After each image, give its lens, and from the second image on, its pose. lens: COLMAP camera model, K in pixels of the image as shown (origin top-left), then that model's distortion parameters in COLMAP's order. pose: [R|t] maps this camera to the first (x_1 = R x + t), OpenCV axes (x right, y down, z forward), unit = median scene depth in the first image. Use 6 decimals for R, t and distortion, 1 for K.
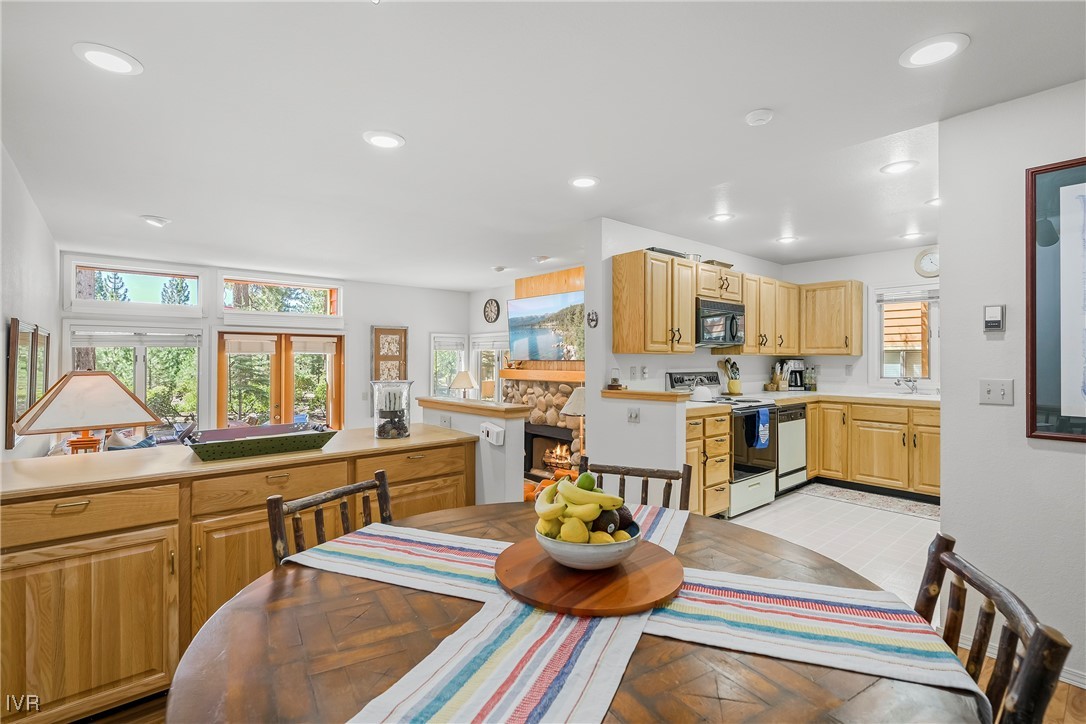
lens RADIAL K [[497.5, 0, 548.9], [0, 497.5, 355.9], [0, 0, 1]] dist [-0.006022, 0.001419]
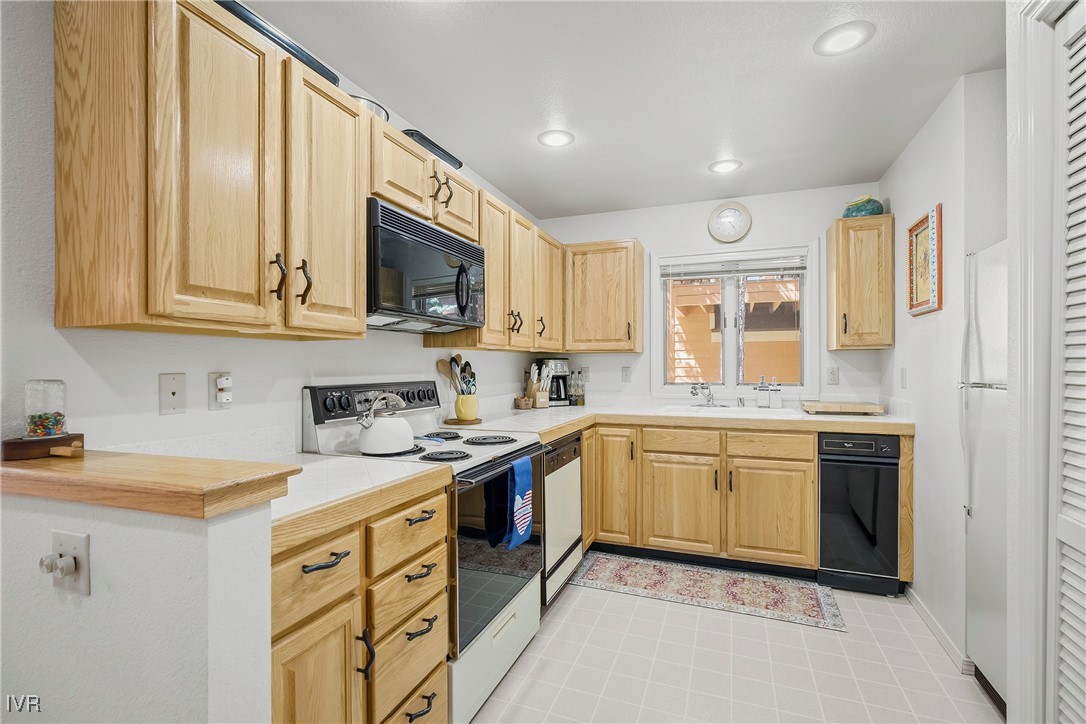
lens RADIAL K [[497.5, 0, 544.3], [0, 497.5, 364.5], [0, 0, 1]] dist [-0.006022, 0.001419]
pose [[0.881911, -0.004332, 0.471395, 0.196809], [0.001624, 0.999980, 0.006152, 0.012302], [-0.471412, -0.004660, 0.881901, 0.493867]]
